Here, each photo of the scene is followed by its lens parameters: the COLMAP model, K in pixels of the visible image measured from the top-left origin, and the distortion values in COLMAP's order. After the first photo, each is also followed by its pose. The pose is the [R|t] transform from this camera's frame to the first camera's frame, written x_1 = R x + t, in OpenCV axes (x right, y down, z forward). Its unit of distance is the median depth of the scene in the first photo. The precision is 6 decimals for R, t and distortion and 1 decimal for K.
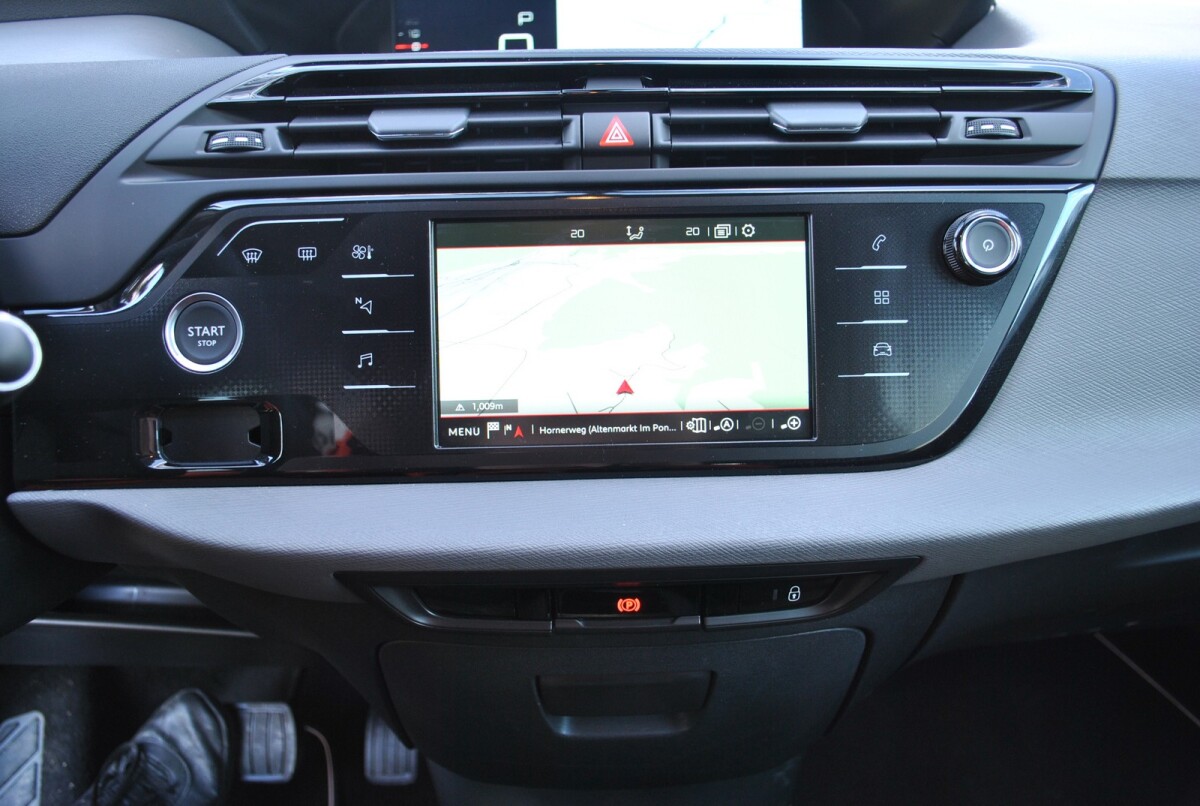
lens RADIAL K [[959.1, 0, 600.0], [0, 959.1, 403.0], [0, 0, 1]] dist [-0.075396, 0.007206]
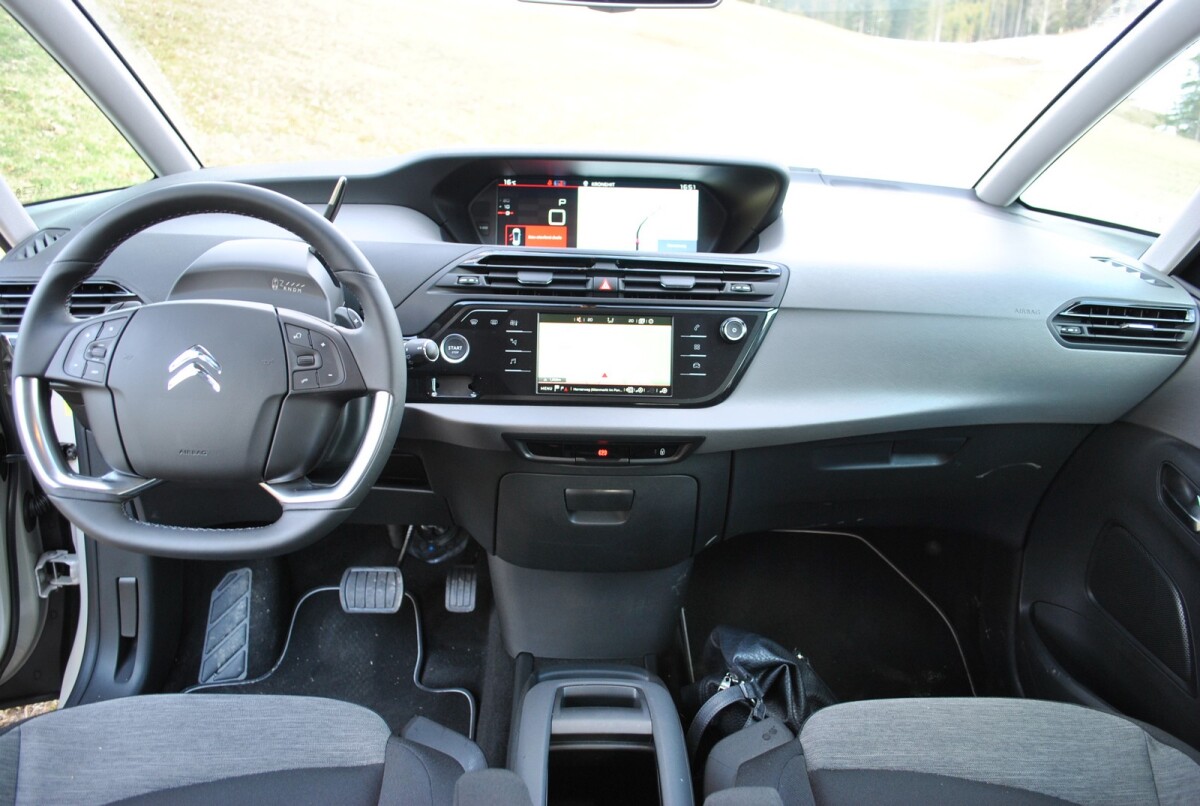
lens RADIAL K [[959.1, 0, 600.0], [0, 959.1, 403.0], [0, 0, 1]] dist [-0.075396, 0.007206]
pose [[0.998732, 0.042926, 0.026291, -0.057863], [-0.041887, 0.998365, -0.038889, 0.174957], [-0.027917, 0.037739, 0.998898, -1.796843]]
